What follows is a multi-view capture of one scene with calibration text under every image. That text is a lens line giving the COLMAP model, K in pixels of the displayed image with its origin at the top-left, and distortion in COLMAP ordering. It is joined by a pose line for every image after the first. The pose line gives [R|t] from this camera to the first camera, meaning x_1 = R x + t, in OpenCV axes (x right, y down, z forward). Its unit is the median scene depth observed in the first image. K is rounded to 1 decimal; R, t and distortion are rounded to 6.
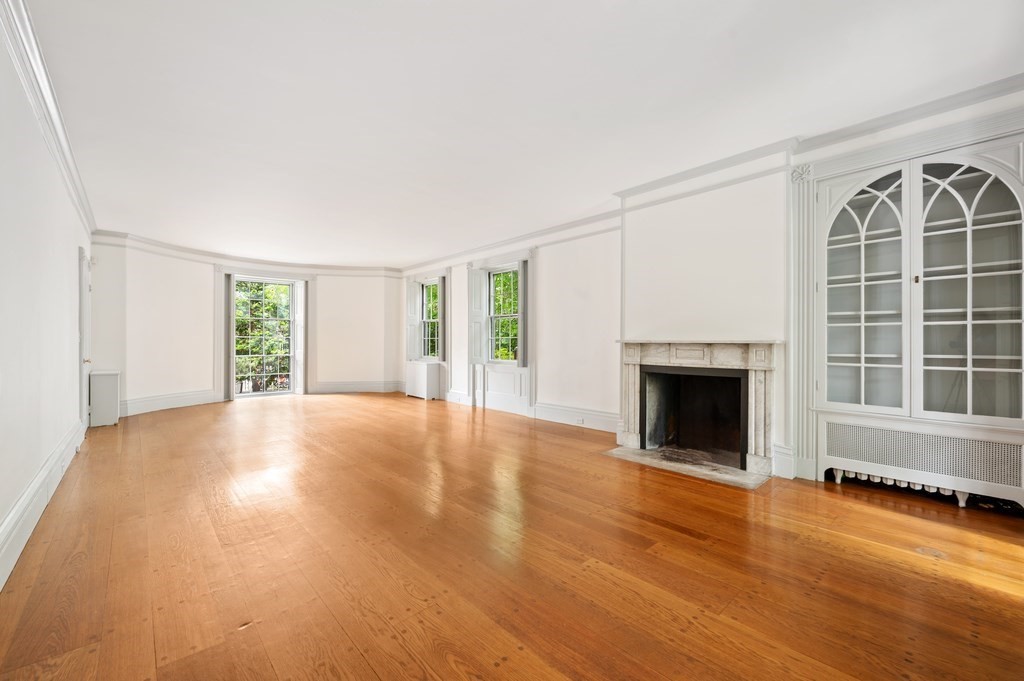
lens RADIAL K [[419.1, 0, 511.3], [0, 419.1, 344.5], [0, 0, 1]] dist [0.000175, -0.000010]
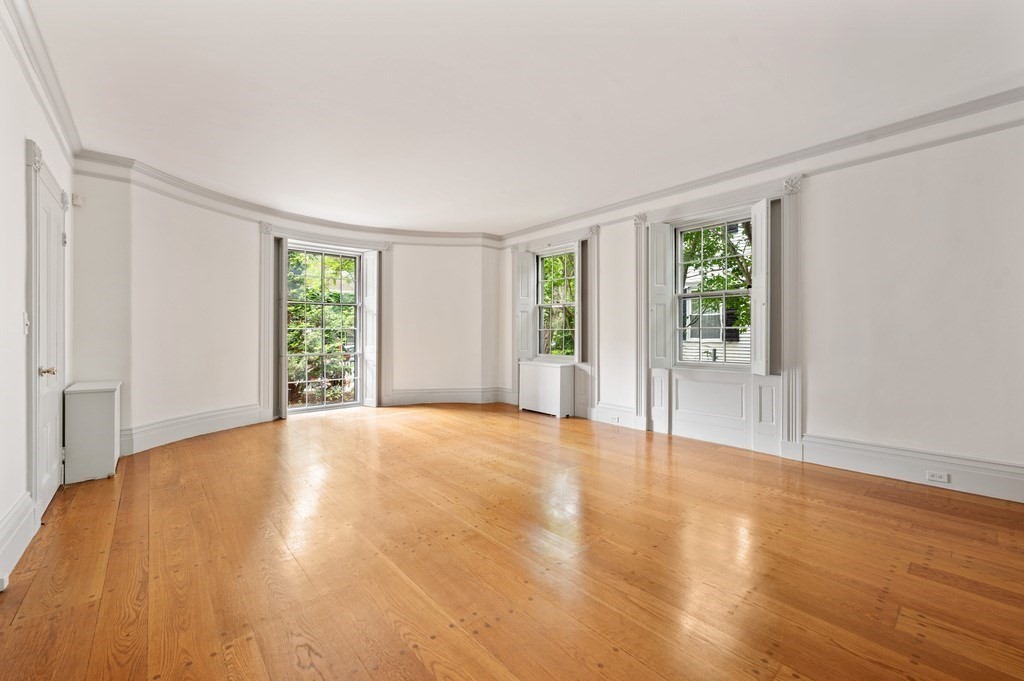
lens RADIAL K [[413.8, 0, 512.0], [0, 413.8, 337.5], [0, 0, 1]] dist [-0.000645, 0.000054]
pose [[0.999836, -0.001094, -0.018086, -0.331999], [0.001073, 0.999999, -0.001165, -0.000611], [0.018087, 0.001146, 0.999836, 0.384650]]
